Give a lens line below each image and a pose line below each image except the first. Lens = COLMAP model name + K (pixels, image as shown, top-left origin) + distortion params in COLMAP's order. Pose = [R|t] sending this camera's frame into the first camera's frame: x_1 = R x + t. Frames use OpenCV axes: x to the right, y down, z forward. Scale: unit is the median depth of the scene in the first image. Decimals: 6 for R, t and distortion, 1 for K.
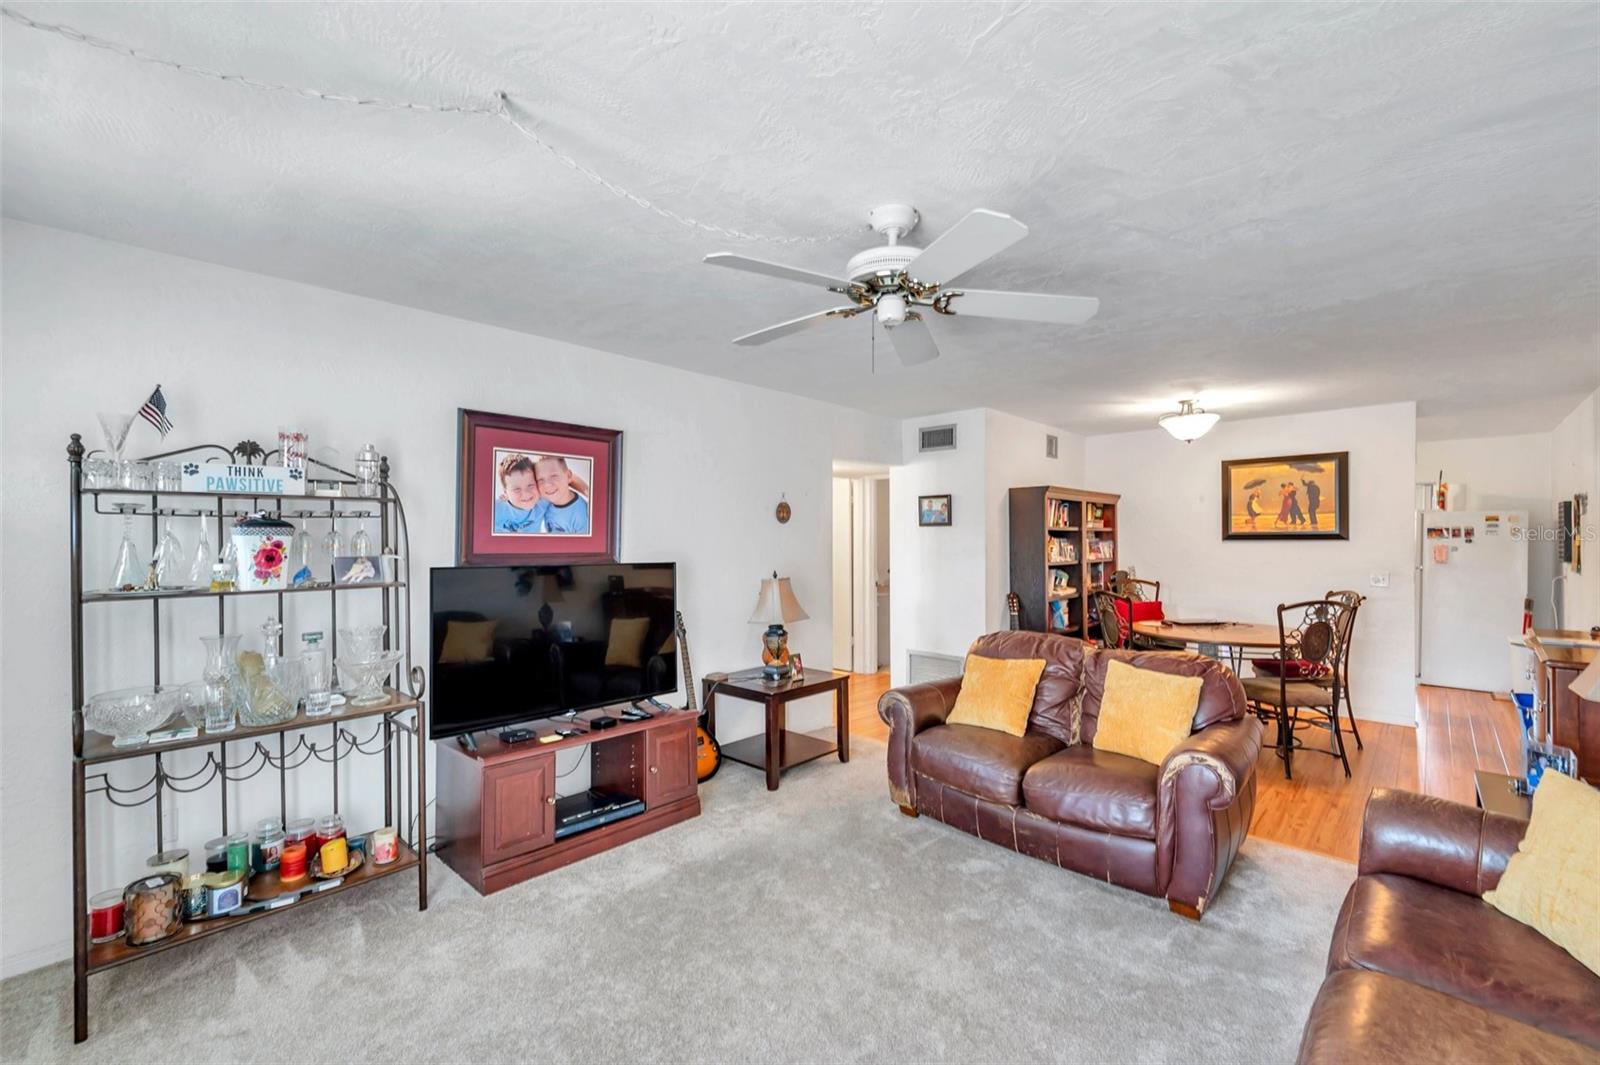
lens RADIAL K [[674.6, 0, 823.2], [0, 674.6, 540.0], [0, 0, 1]] dist [0.002227, -0.000145]
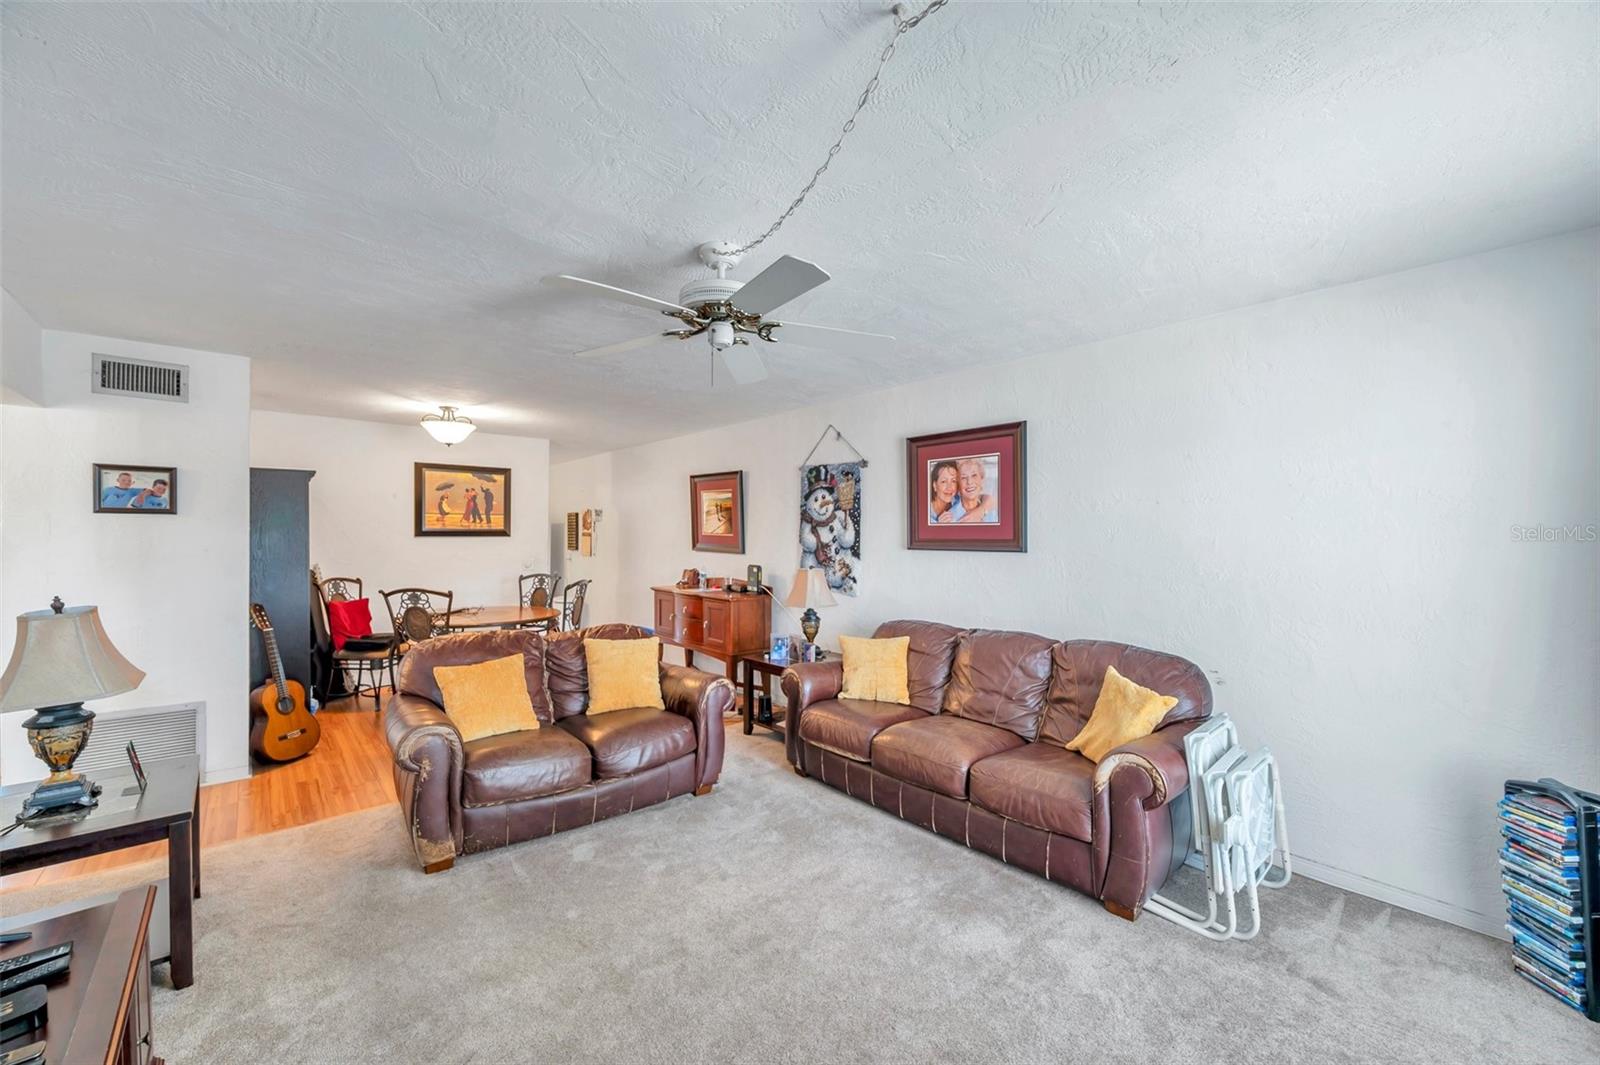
lens RADIAL K [[624.0, 0, 800.2], [0, 624.0, 536.7], [0, 0, 1]] dist [-0.000615, -0.000170]
pose [[0.096999, 0.000077, 0.995285, -0.367685], [-0.006007, 0.999982, 0.000509, -0.002317], [-0.995266, -0.006028, 0.096997, 0.306706]]
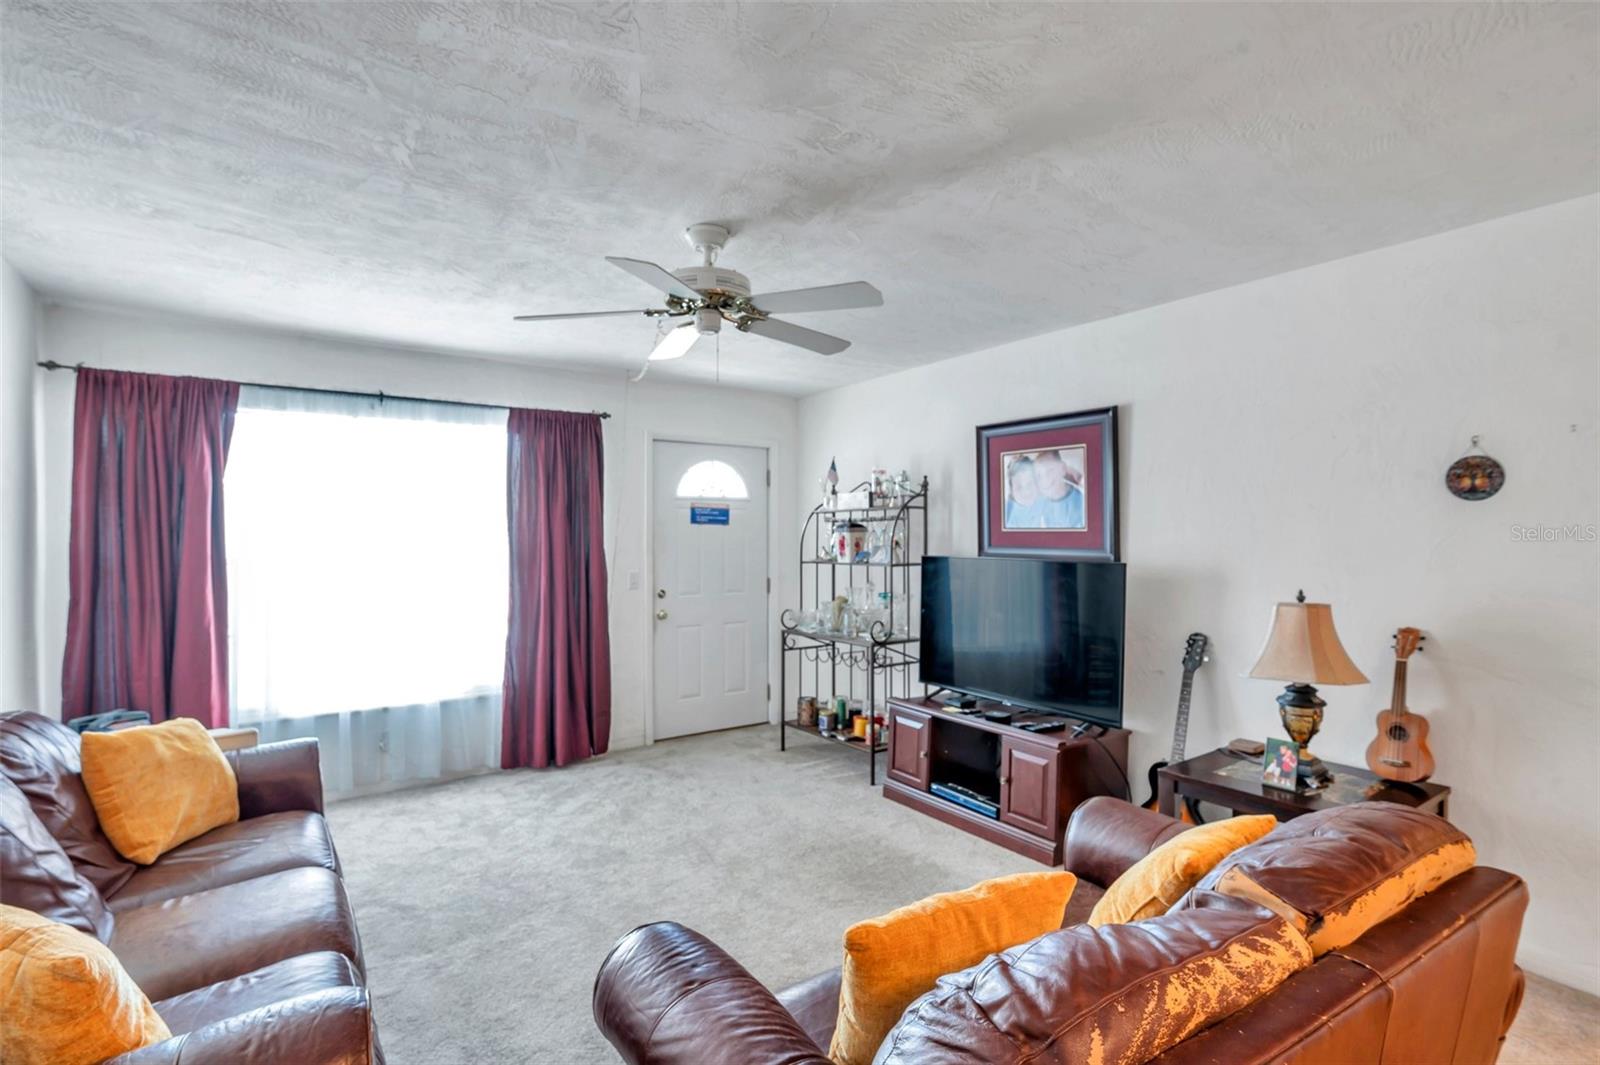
lens RADIAL K [[766.2, 0, 806.9], [0, 766.2, 535.9], [0, 0, 1]] dist [0.001558, -0.000901]
pose [[-0.214267, 0.002737, -0.976771, 0.494347], [0.001417, 0.999996, 0.002491, -0.000841], [0.976774, -0.000851, -0.214270, 0.559017]]
